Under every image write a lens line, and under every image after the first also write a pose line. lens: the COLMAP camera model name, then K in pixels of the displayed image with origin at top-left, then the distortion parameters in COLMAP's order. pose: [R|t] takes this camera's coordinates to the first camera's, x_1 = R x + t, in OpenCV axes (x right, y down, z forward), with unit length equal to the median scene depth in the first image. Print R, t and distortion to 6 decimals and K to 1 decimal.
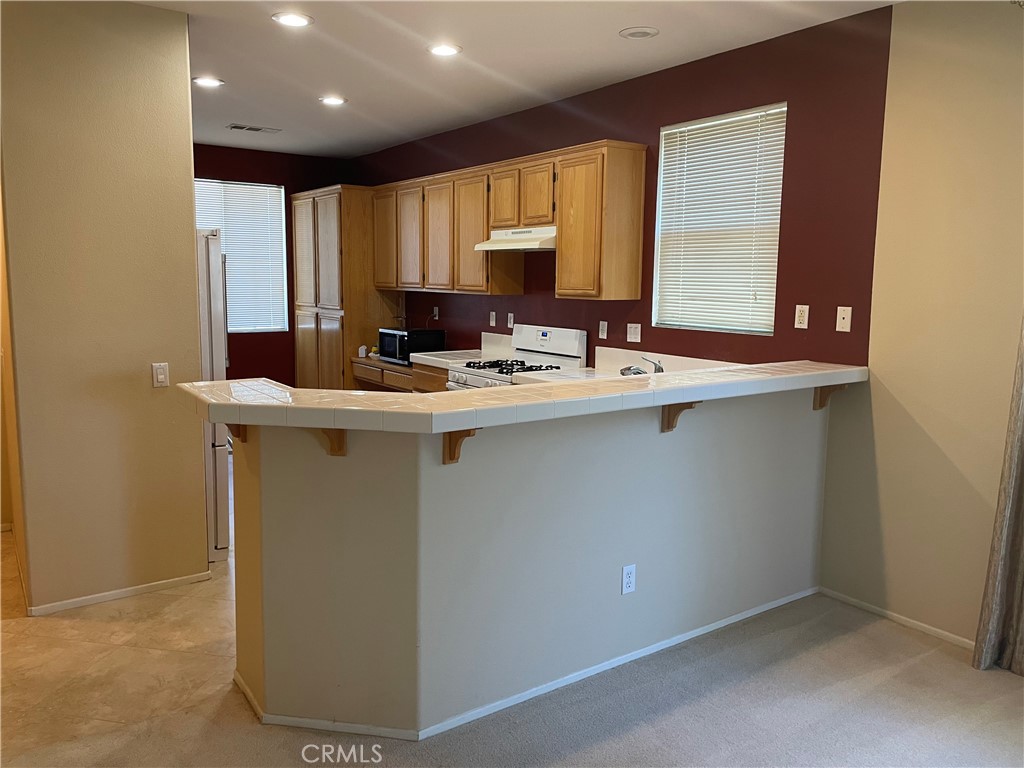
lens RADIAL K [[770.6, 0, 520.4], [0, 770.6, 383.5], [0, 0, 1]] dist [0.063600, -0.079714]
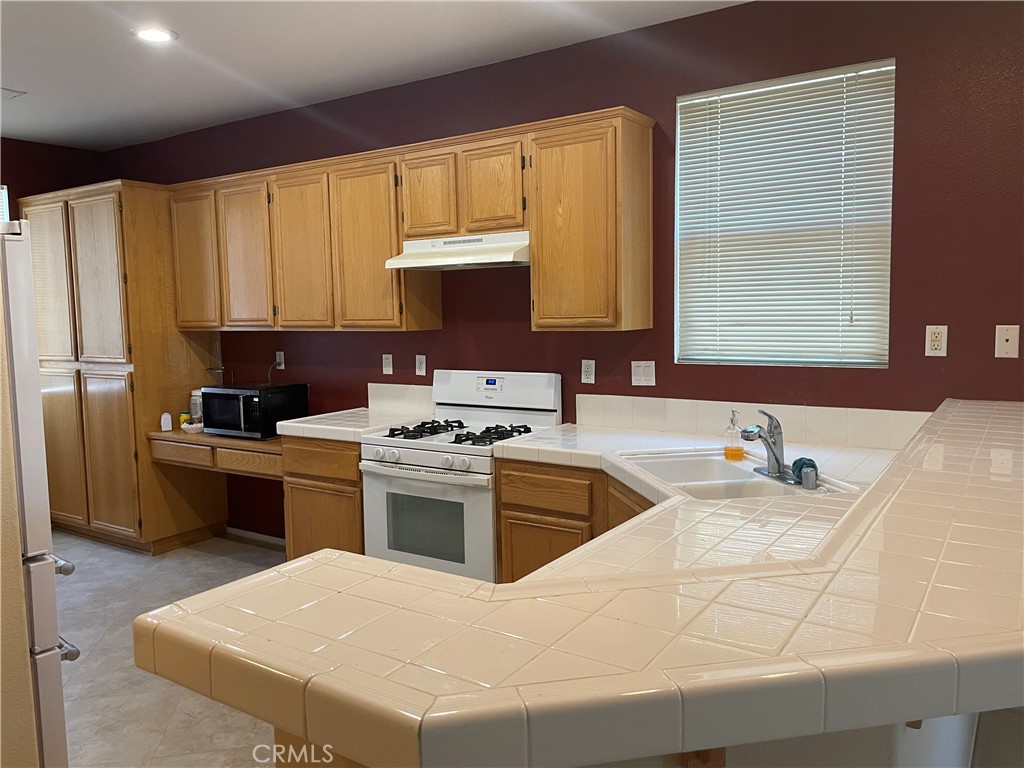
lens RADIAL K [[770.6, 0, 513.1], [0, 770.6, 382.0], [0, 0, 1]] dist [0.063600, -0.079714]
pose [[0.932095, -0.068678, 0.355643, -0.215526], [0.083056, 0.996224, -0.025297, -0.045217], [-0.352562, 0.053117, 0.934280, 0.325517]]
